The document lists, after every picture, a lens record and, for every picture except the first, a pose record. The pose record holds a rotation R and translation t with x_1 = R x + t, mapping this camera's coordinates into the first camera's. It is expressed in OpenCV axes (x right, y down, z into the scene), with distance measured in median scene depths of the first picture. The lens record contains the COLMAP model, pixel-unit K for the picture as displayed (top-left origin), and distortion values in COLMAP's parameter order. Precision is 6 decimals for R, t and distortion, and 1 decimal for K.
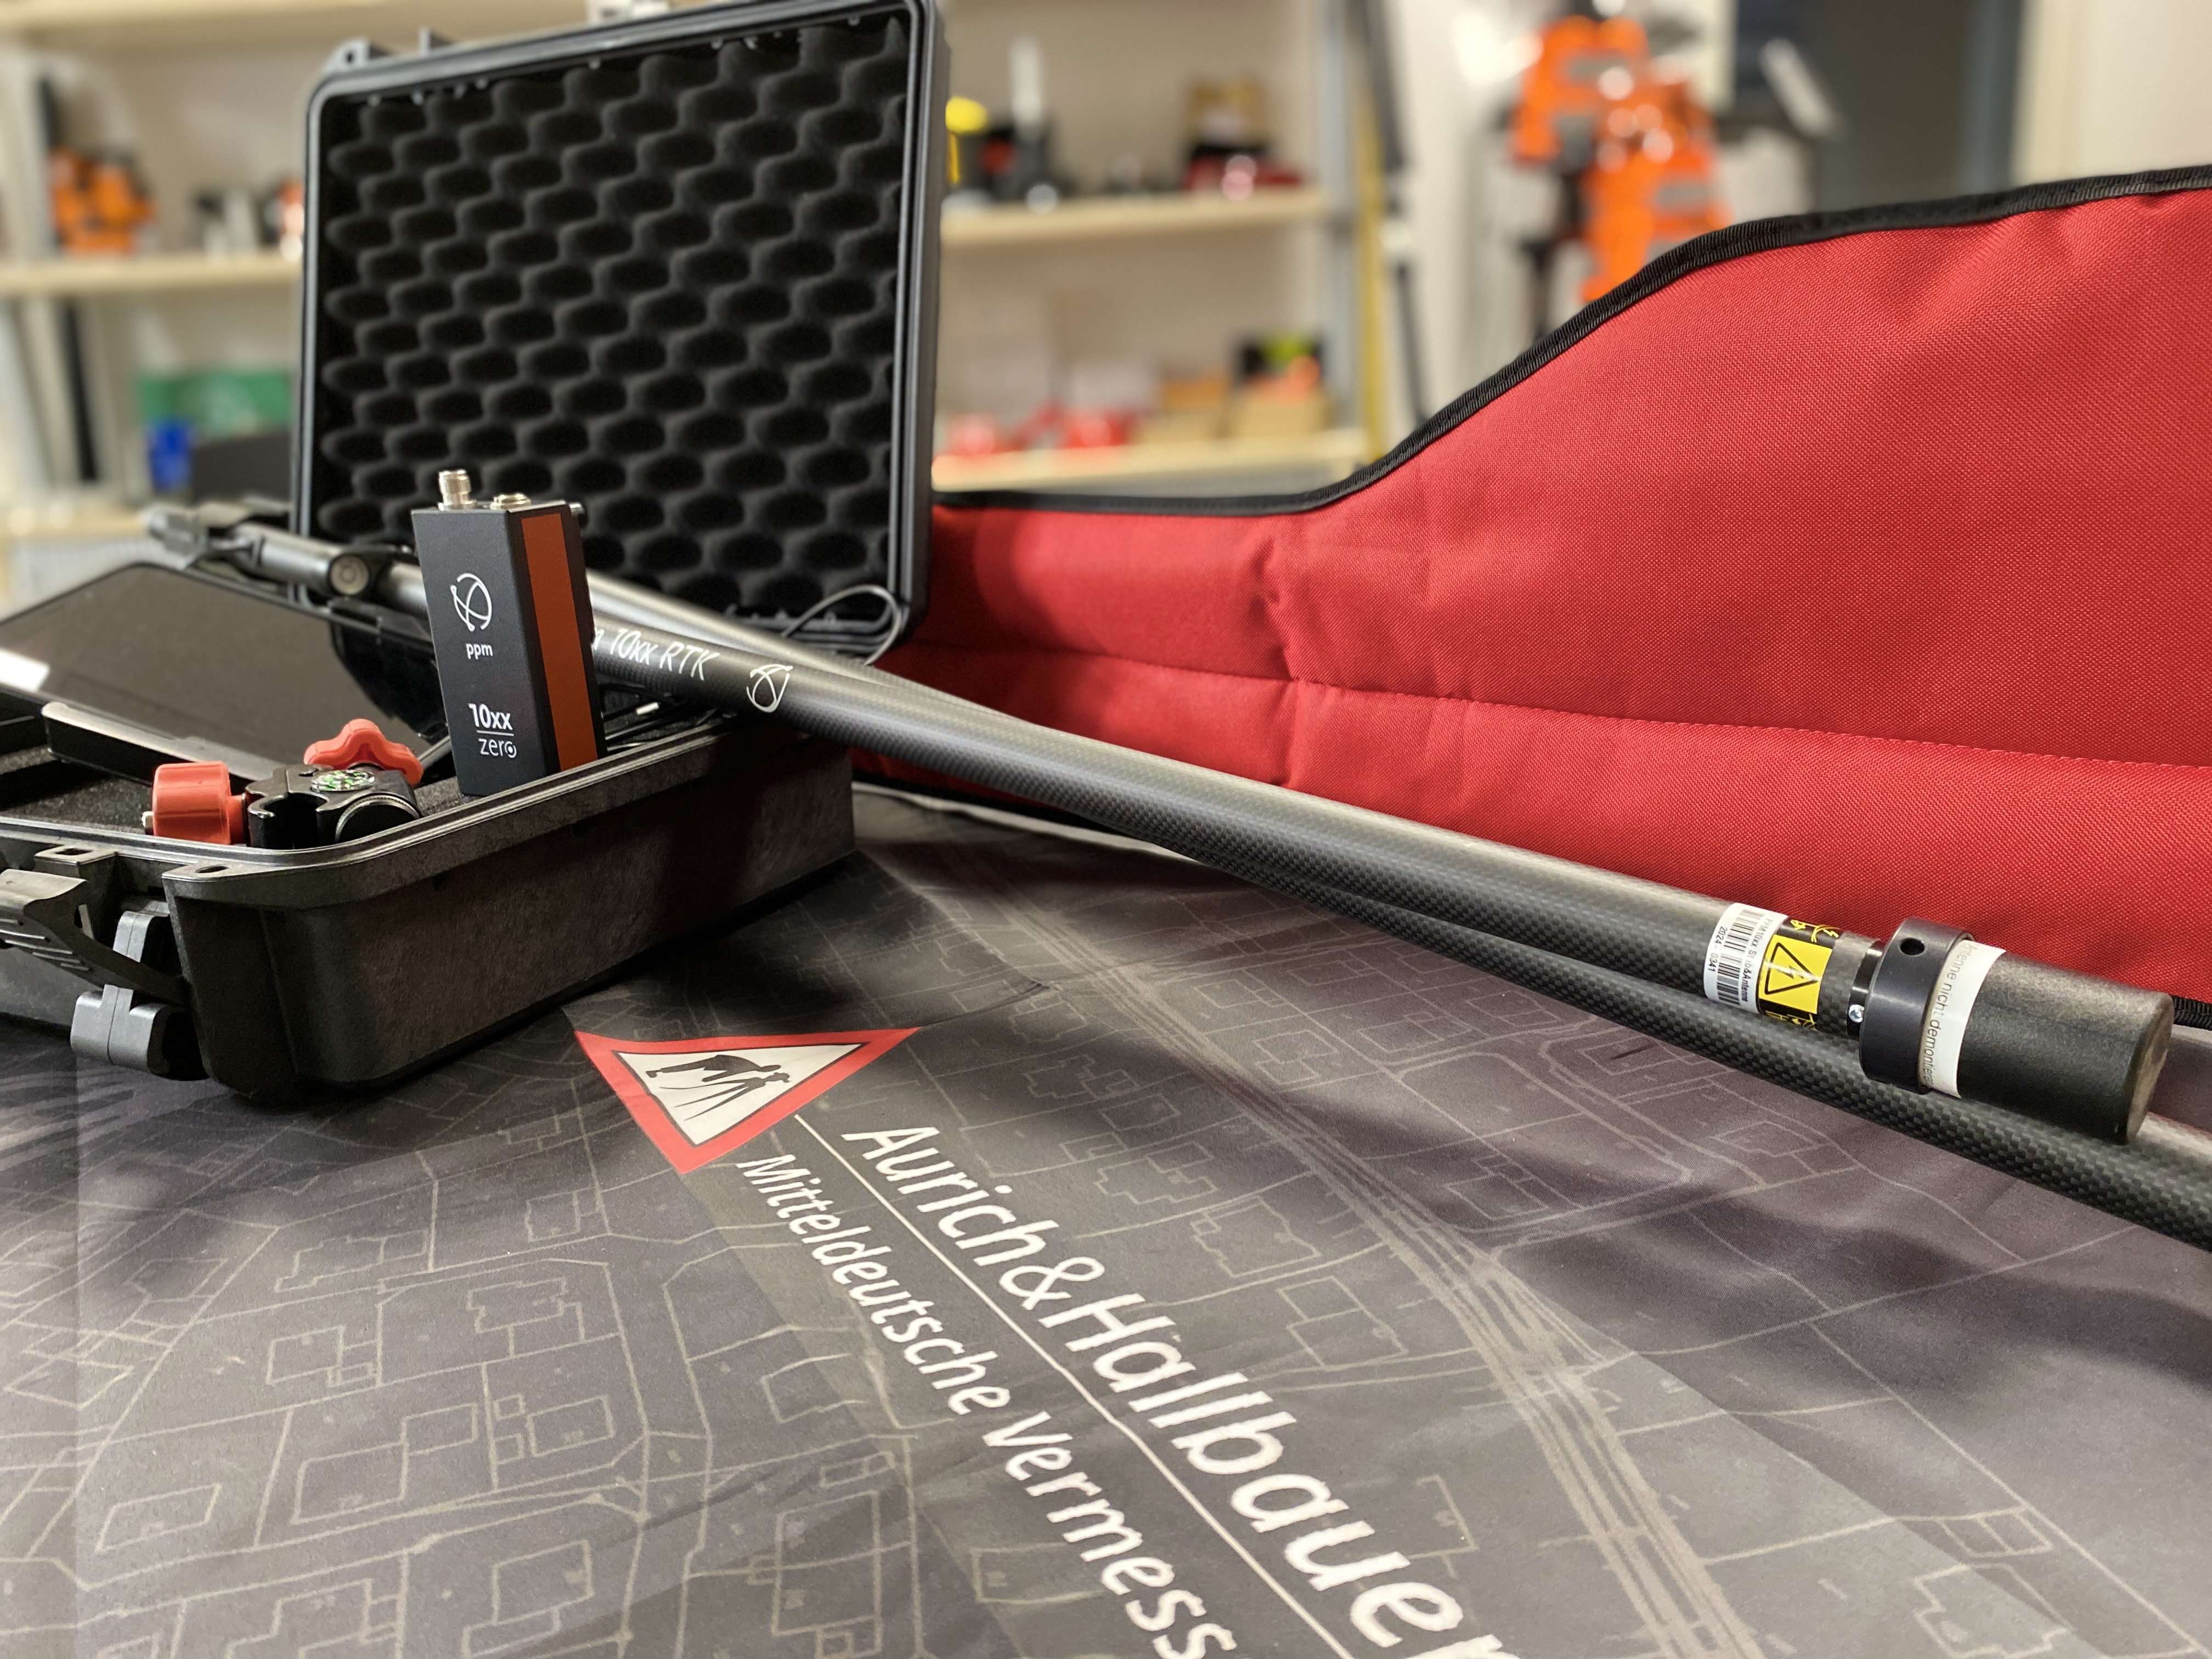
lens RADIAL K [[1758.6, 0, 1080.1], [0, 1758.6, 822.5], [0, 0, 1]] dist [-0.004354, 0.004668]
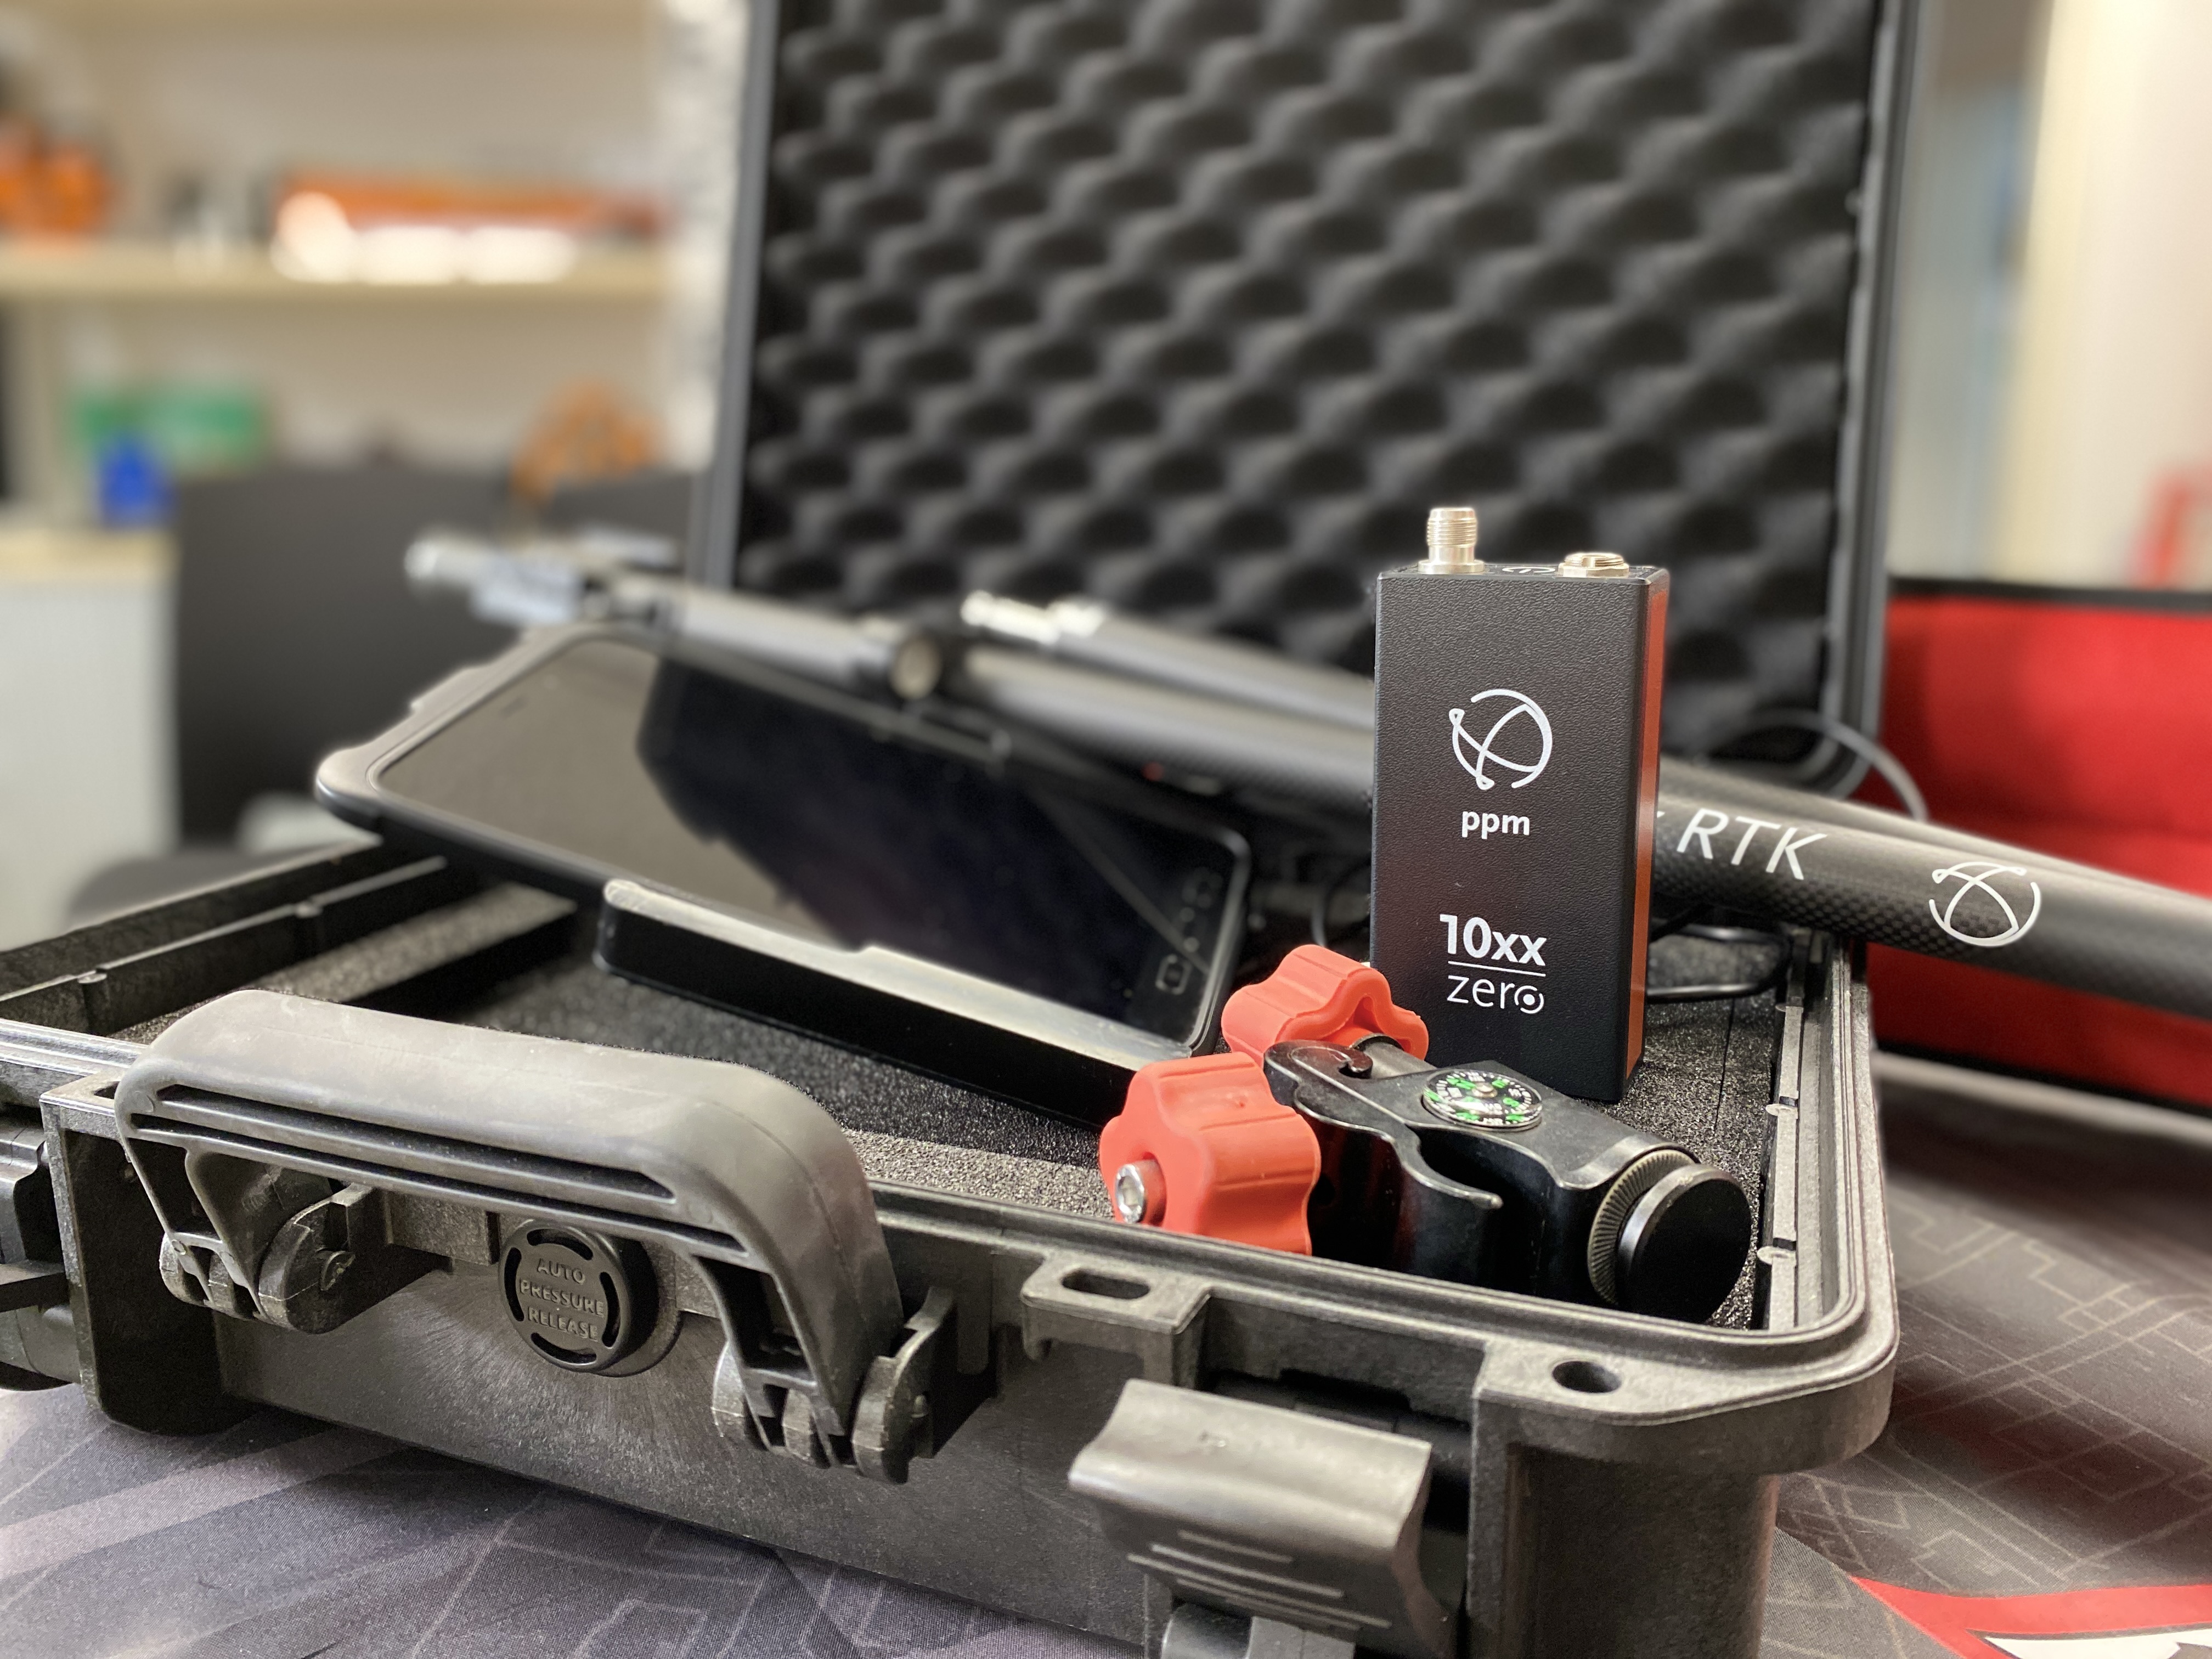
lens RADIAL K [[1758.6, 0, 1058.5], [0, 1758.6, 773.7], [0, 0, 1]] dist [-0.004354, 0.004668]
pose [[0.995230, 0.031017, 0.092490, -0.665074], [-0.024446, 0.997152, -0.071346, -0.087871], [-0.094440, 0.068745, 0.993154, 0.565377]]
